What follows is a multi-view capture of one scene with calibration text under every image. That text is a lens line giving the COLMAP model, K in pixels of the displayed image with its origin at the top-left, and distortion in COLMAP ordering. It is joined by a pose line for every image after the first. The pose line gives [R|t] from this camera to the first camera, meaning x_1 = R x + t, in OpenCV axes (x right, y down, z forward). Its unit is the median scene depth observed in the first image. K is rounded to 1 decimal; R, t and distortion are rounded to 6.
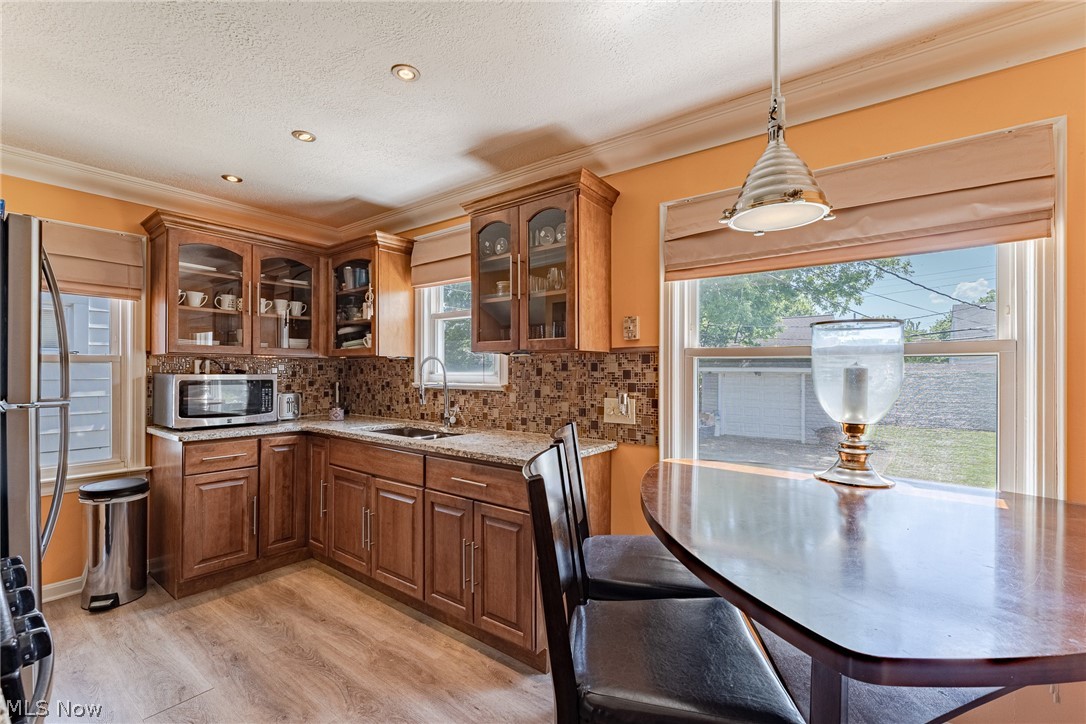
lens RADIAL K [[478.3, 0, 538.1], [0, 478.3, 360.9], [0, 0, 1]] dist [-0.001866, 0.000400]
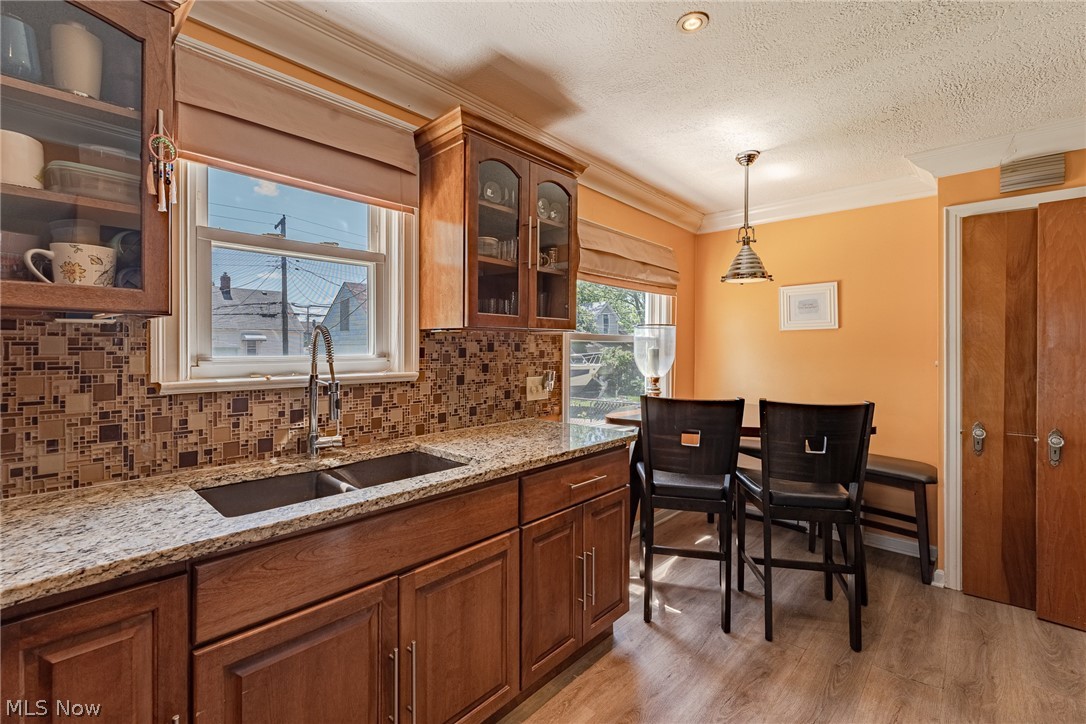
lens RADIAL K [[478.3, 0, 548.0], [0, 478.3, 337.9], [0, 0, 1]] dist [-0.001866, 0.000400]
pose [[0.070660, 0.015654, 0.997378, -0.832290], [-0.025521, 0.999578, -0.013880, 0.005581], [-0.997174, -0.024473, 0.071029, 0.834626]]
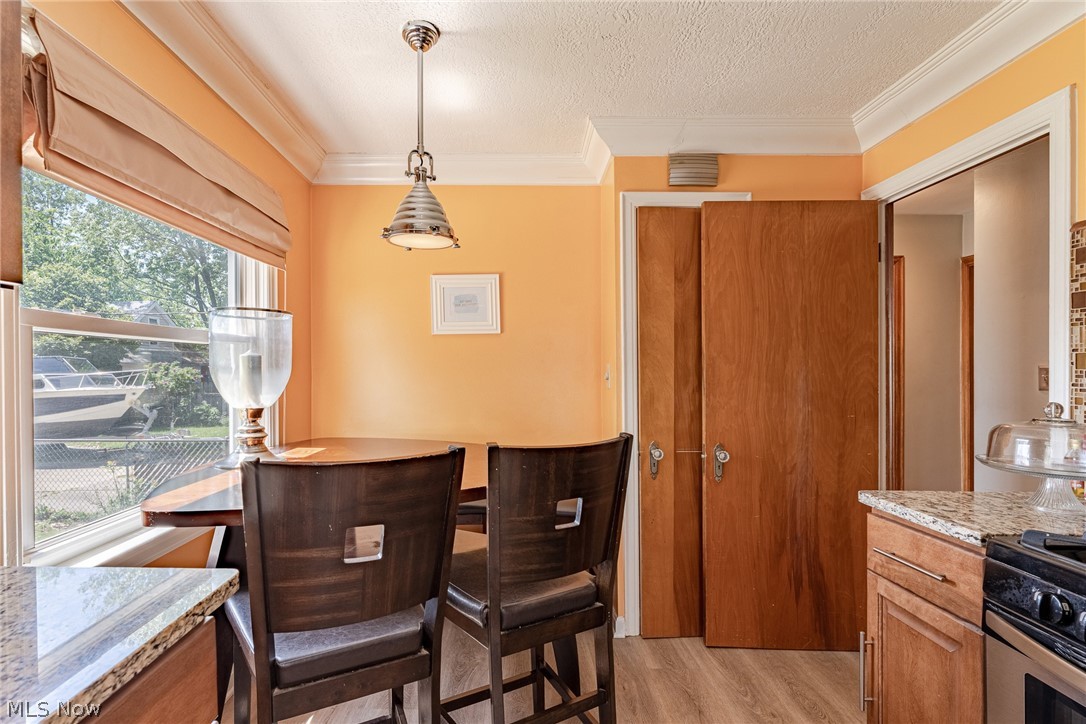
lens RADIAL K [[537.3, 0, 517.1], [0, 537.3, 383.1], [0, 0, 1]] dist [-0.005872, -0.000531]
pose [[-0.600877, -0.033455, 0.798641, -0.392181], [-0.025834, 0.999415, 0.022429, 0.022546], [-0.798924, -0.007155, -0.601389, 0.800718]]
